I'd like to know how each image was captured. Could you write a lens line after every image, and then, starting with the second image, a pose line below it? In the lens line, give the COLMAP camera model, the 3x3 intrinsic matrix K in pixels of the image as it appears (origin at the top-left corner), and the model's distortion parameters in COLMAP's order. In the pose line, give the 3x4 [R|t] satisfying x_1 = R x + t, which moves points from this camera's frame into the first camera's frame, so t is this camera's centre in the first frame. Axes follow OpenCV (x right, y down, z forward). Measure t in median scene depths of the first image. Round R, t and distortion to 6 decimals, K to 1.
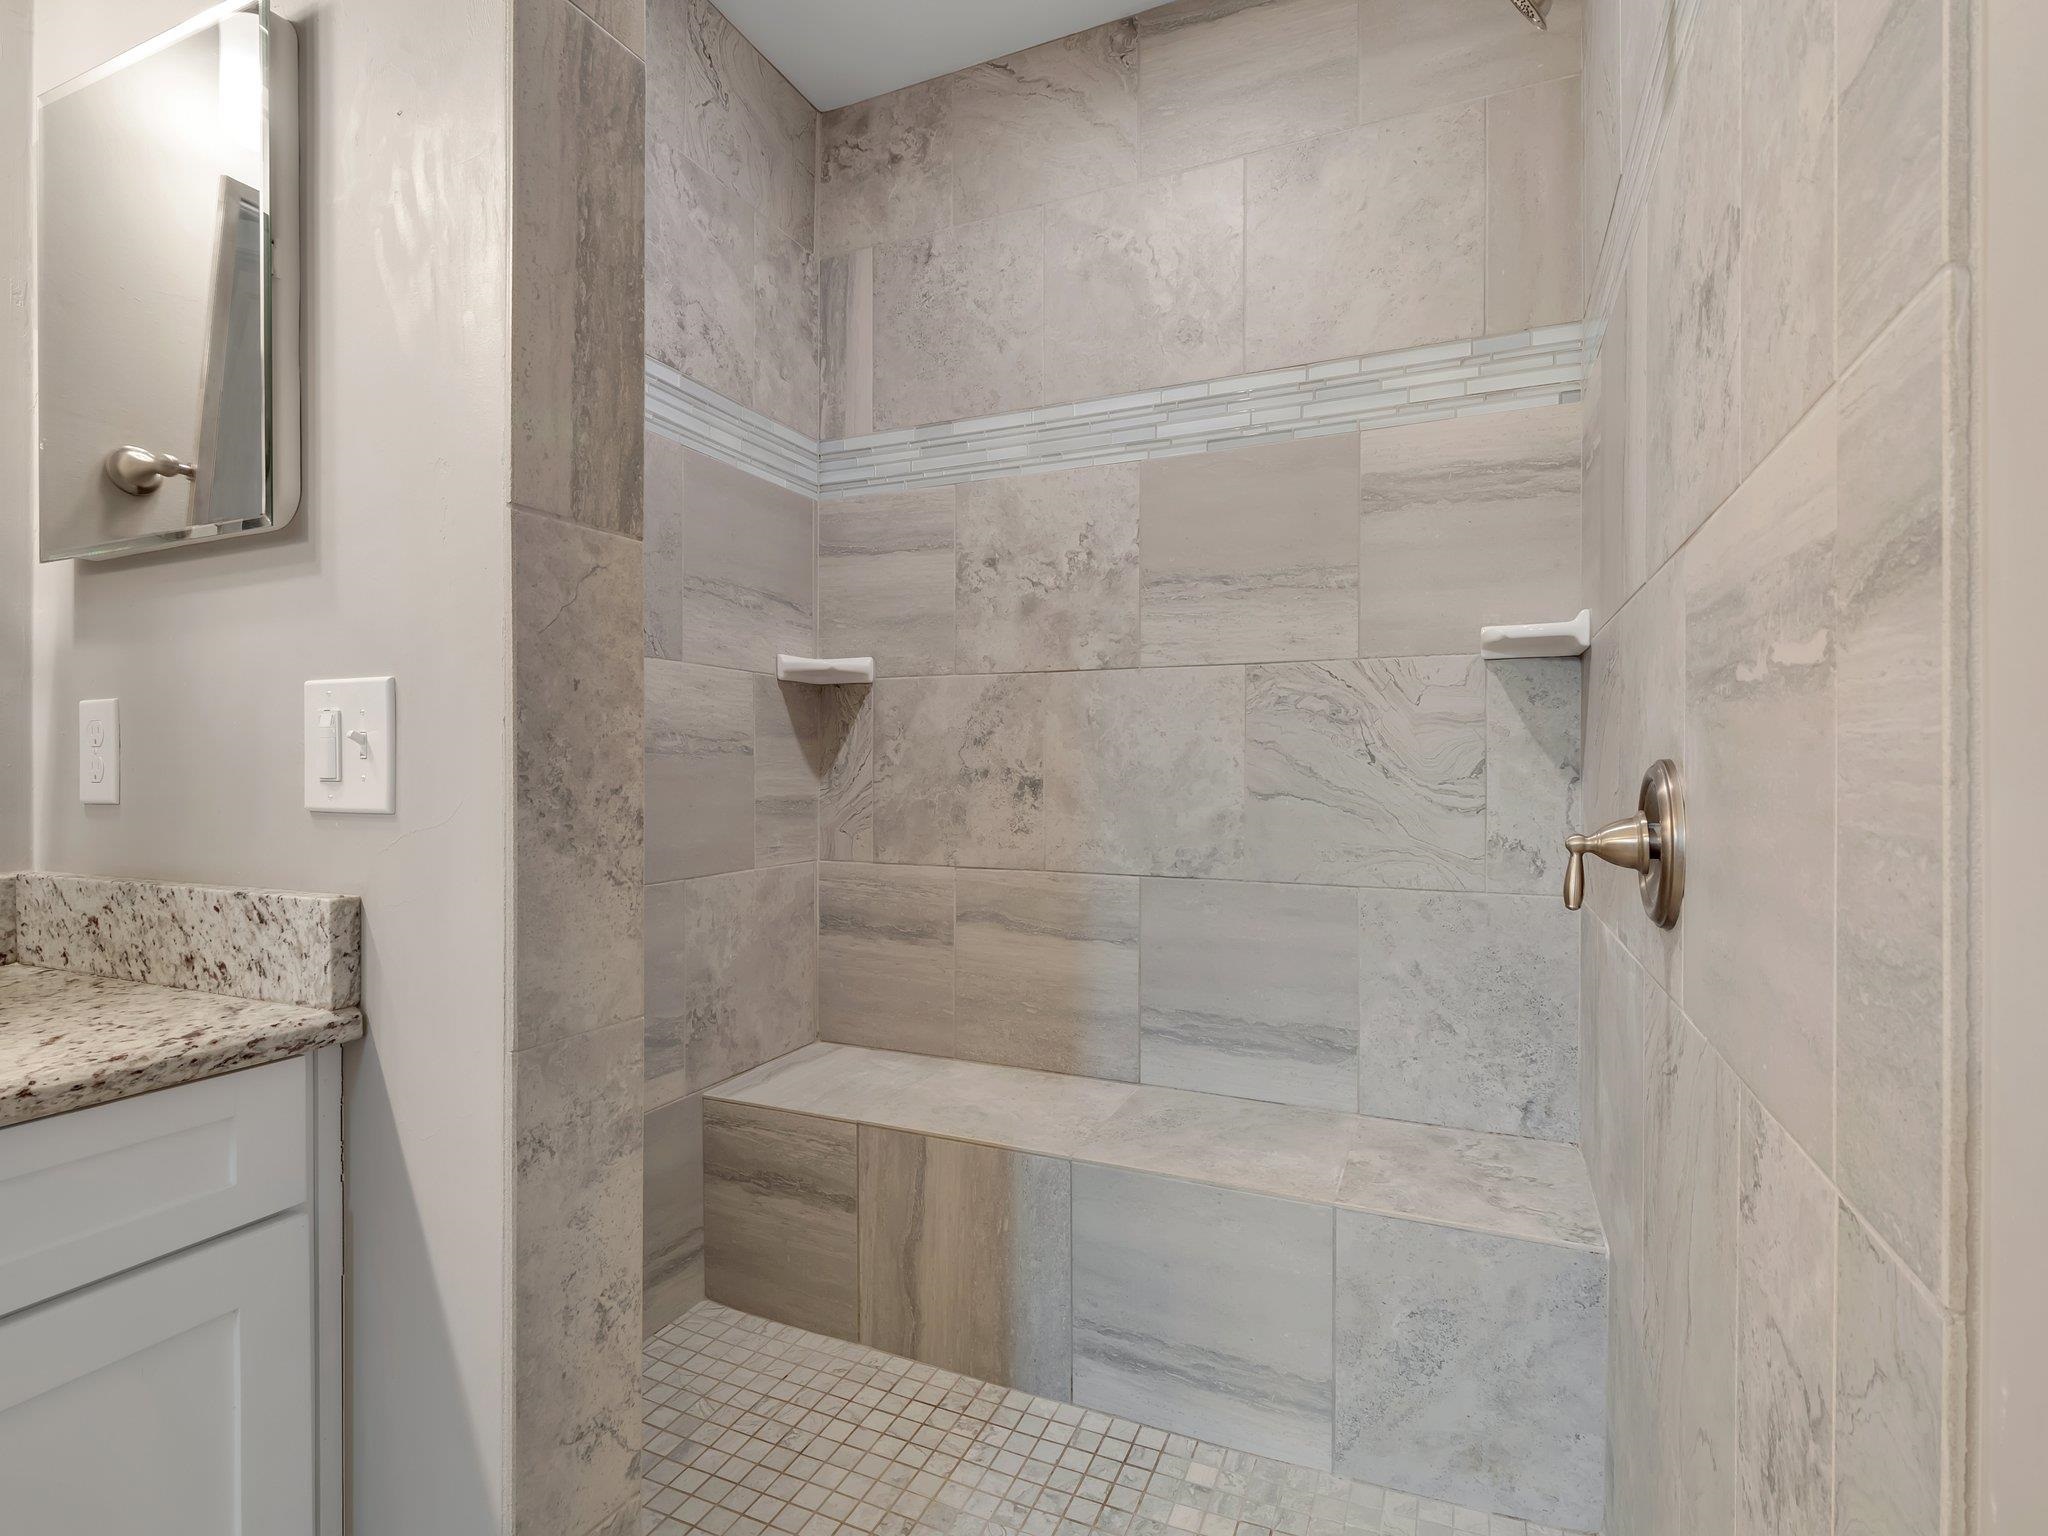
lens RADIAL K [[1008.1, 0, 1011.3], [0, 1008.1, 782.7], [0, 0, 1]] dist [0.007969, -0.005567]
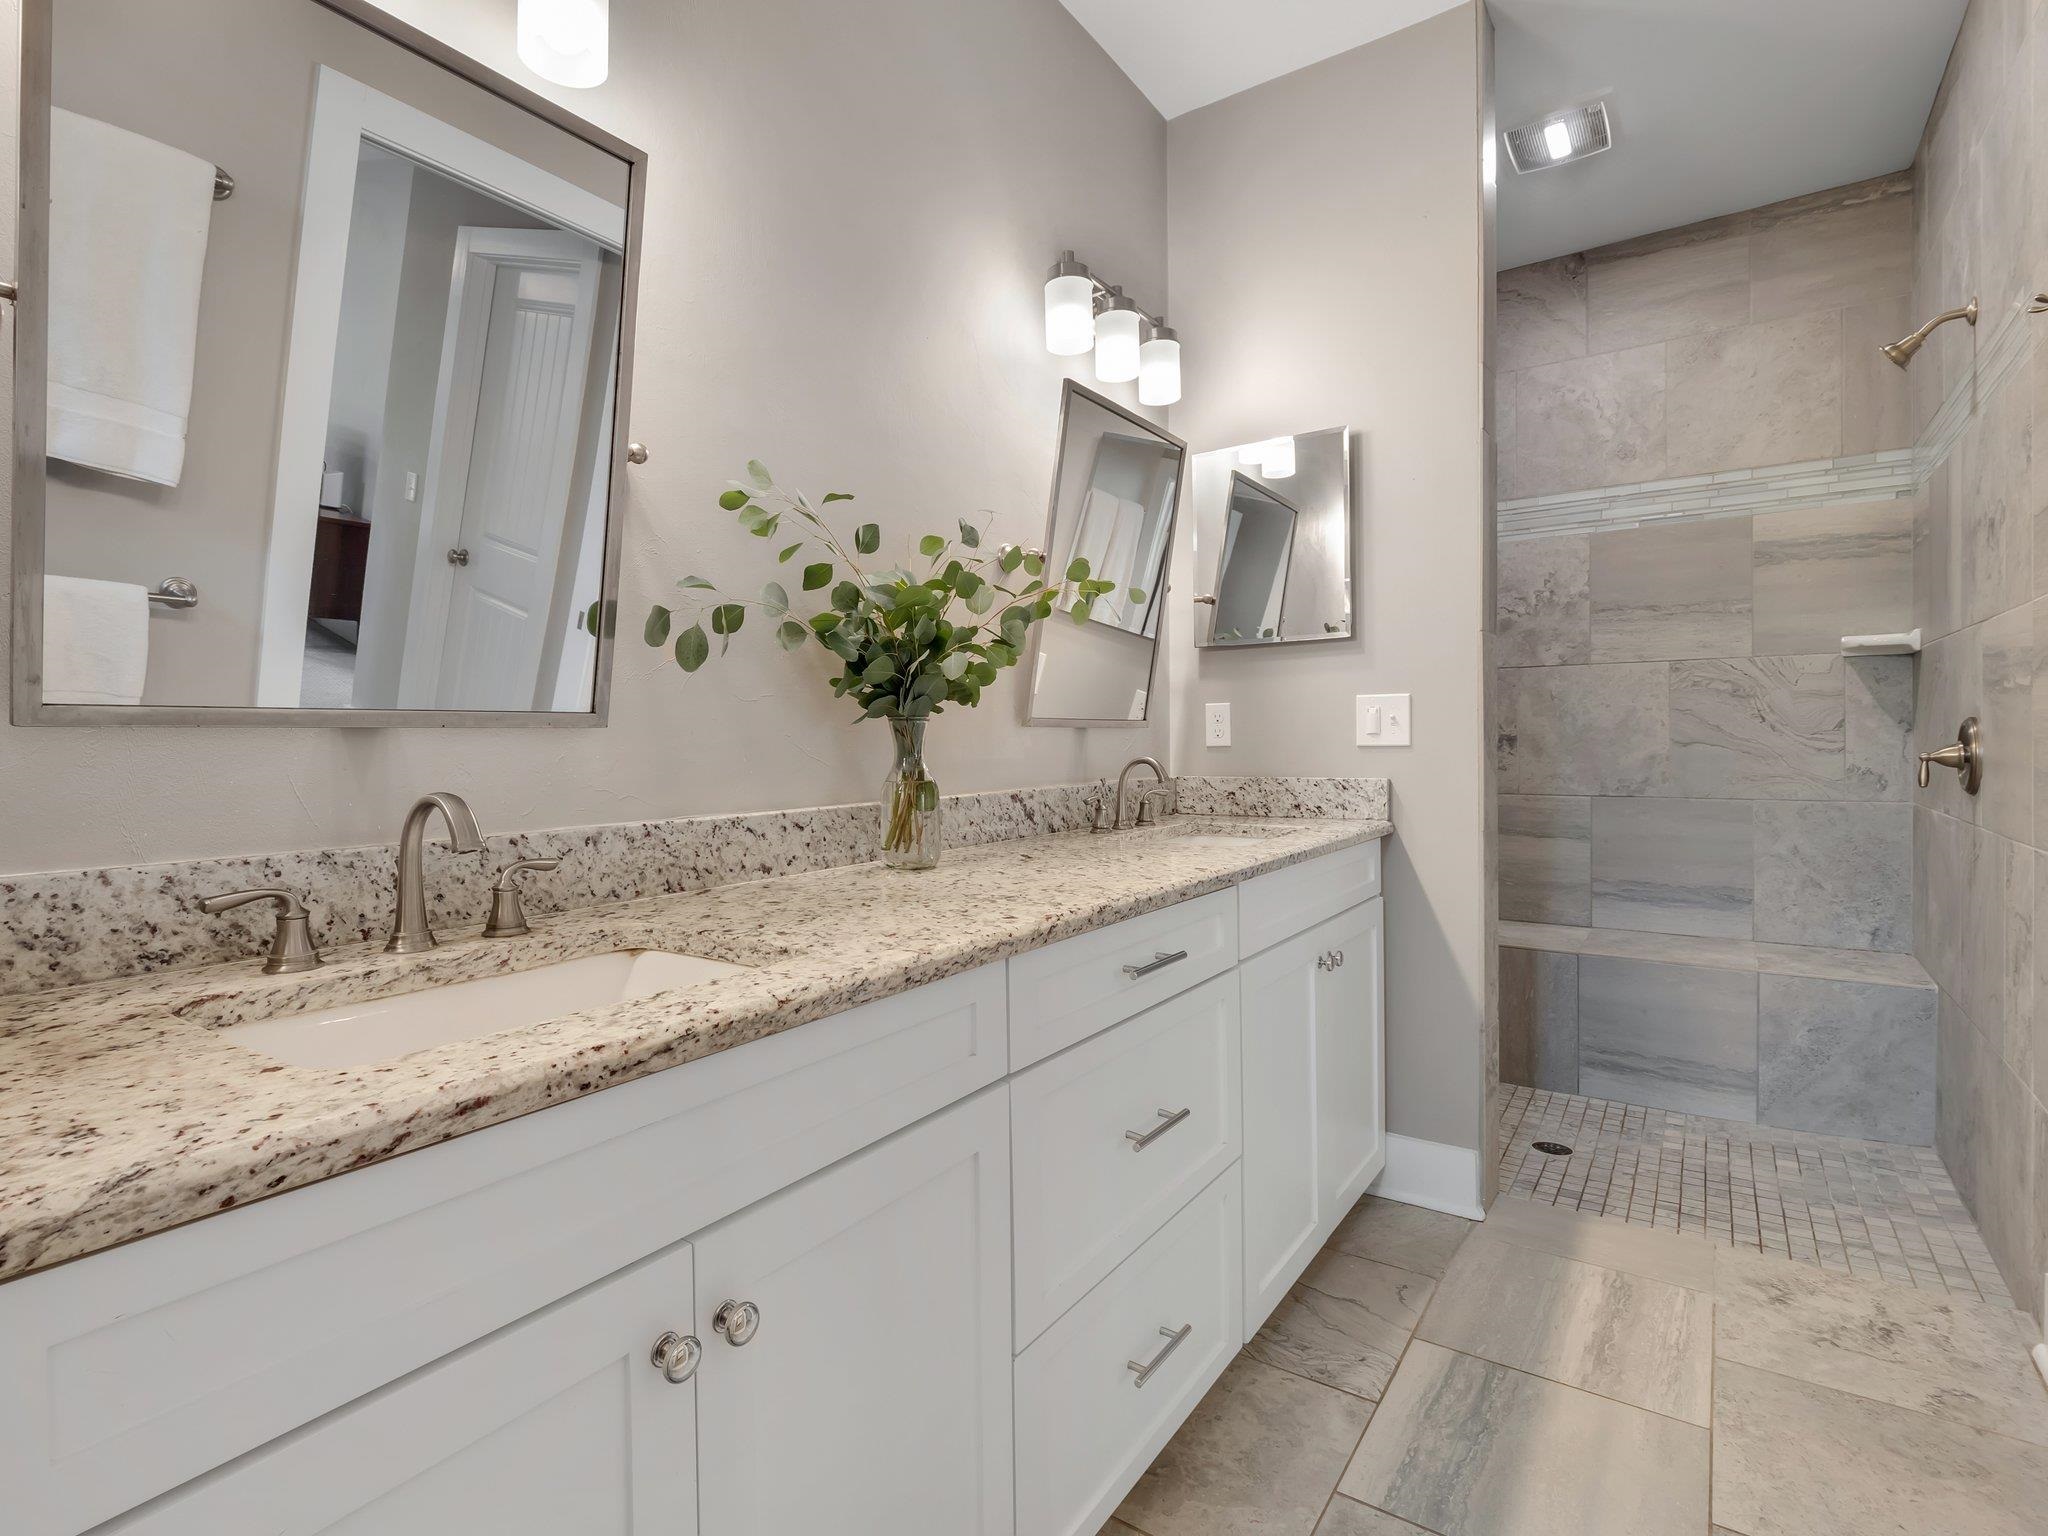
lens RADIAL K [[1008.1, 0, 1024.0], [0, 1008.1, 760.1], [0, 0, 1]] dist [0.007969, -0.005567]
pose [[0.983968, -0.009049, -0.178113, -0.541131], [0.010469, 0.999920, 0.007035, 0.018439], [0.178035, -0.008787, 0.983985, -0.835895]]
